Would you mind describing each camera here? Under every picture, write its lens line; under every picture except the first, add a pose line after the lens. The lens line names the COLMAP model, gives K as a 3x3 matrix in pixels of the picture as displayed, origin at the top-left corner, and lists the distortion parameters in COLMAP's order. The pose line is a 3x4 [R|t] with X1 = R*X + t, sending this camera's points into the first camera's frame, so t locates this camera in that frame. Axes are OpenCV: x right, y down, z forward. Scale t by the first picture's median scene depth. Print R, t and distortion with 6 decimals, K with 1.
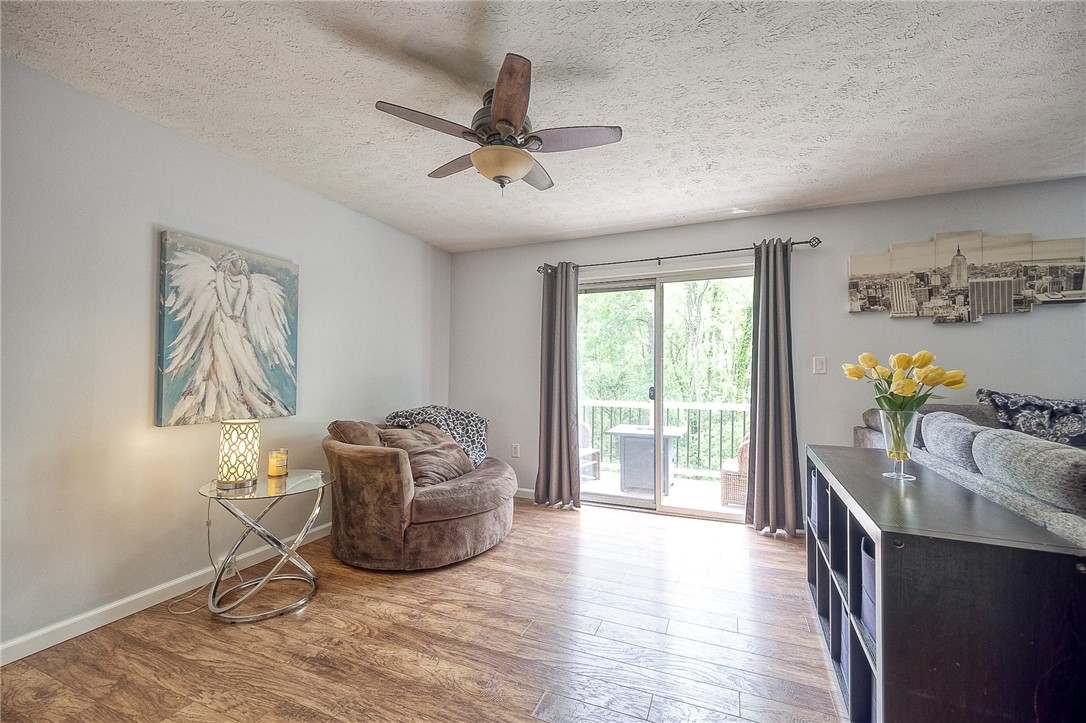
lens RADIAL K [[436.2, 0, 548.6], [0, 436.2, 361.7], [0, 0, 1]] dist [-0.004380, -0.000564]
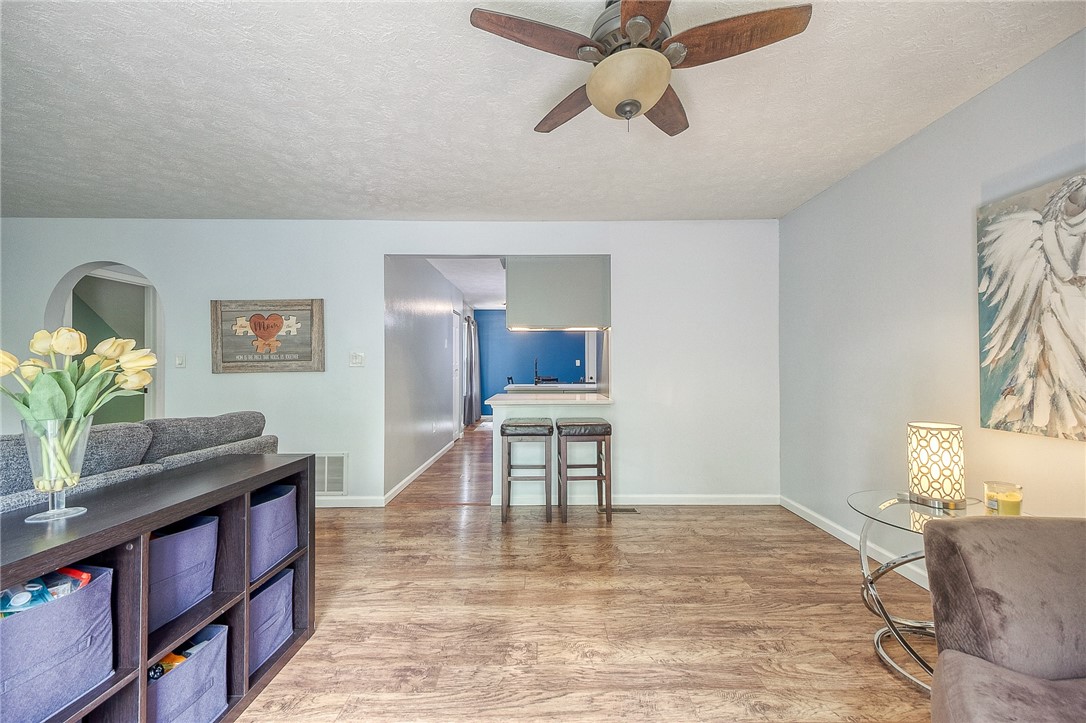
lens RADIAL K [[401.4, 0, 546.4], [0, 401.4, 366.7], [0, 0, 1]] dist [0.000319, 0.000061]
pose [[-0.917063, -0.008819, -0.398644, 0.253232], [0.003656, 0.999527, -0.030524, 0.044790], [0.398725, -0.029450, -0.916598, 1.336805]]
